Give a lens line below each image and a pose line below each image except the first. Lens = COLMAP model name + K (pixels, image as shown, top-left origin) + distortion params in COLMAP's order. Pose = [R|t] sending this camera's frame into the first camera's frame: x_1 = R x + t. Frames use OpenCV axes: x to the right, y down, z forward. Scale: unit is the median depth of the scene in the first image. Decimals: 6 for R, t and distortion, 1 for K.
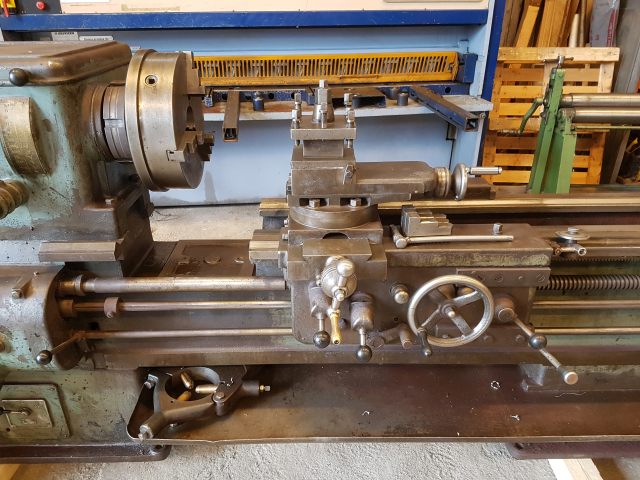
lens RADIAL K [[503.5, 0, 320.0], [0, 503.5, 240.0], [0, 0, 1]] dist [0.055831, -0.109165]
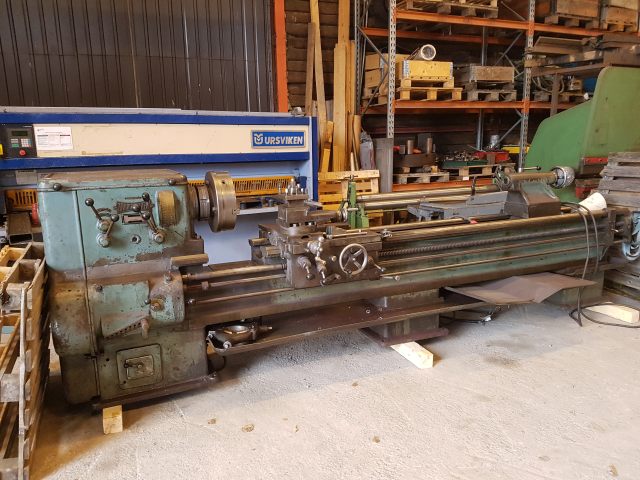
lens RADIAL K [[493.7, 0, 320.0], [0, 493.7, 240.0], [0, 0, 1]] dist [0.215057, -0.424121]
pose [[0.915914, -0.087629, 0.391692, -0.661778], [0.181314, 0.960962, -0.208990, 0.403768], [-0.358087, 0.262436, 0.896047, -0.931780]]
